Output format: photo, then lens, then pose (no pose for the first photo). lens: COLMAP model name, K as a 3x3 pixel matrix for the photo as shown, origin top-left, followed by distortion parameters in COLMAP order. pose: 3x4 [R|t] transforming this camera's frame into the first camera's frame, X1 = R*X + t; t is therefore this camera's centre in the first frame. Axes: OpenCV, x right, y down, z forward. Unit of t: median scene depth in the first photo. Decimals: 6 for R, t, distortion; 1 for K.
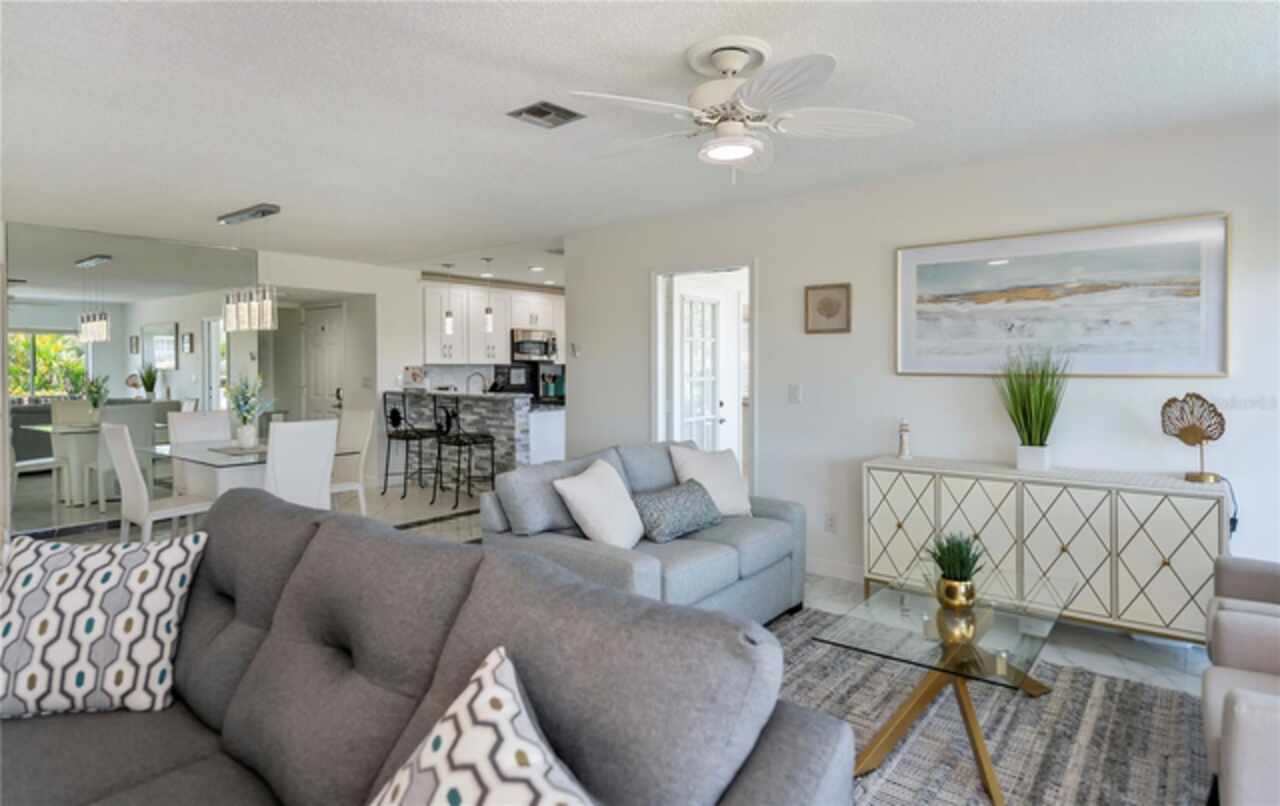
lens RADIAL K [[700.4, 0, 640.5], [0, 700.4, 362.8], [0, 0, 1]] dist [-0.023405, -0.000166]
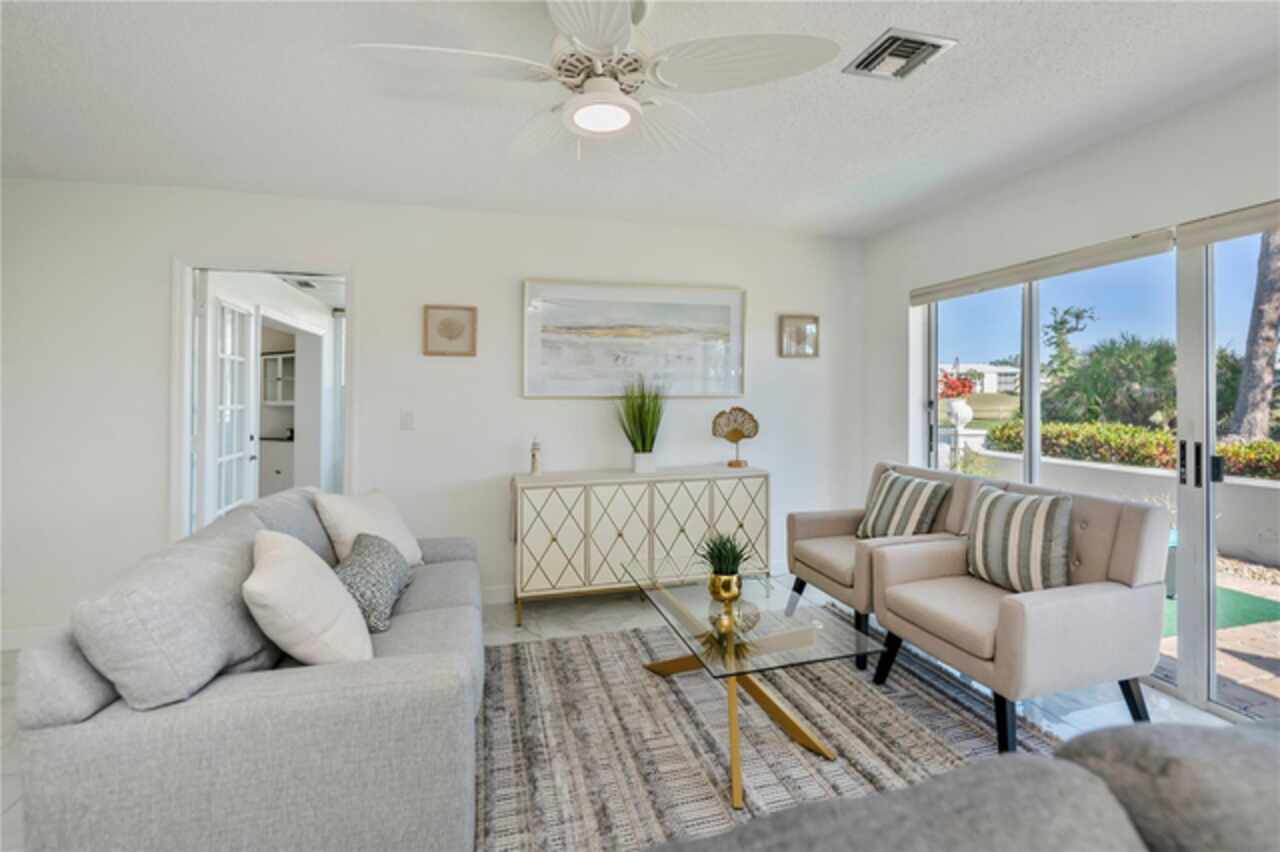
lens RADIAL K [[557.0, 0, 638.5], [0, 557.0, 392.6], [0, 0, 1]] dist [-0.001553, -0.000318]
pose [[0.580783, 0.011433, 0.813978, -0.256221], [0.004444, 0.999842, -0.017214, 0.028303], [-0.814047, 0.013615, 0.580640, 0.422722]]
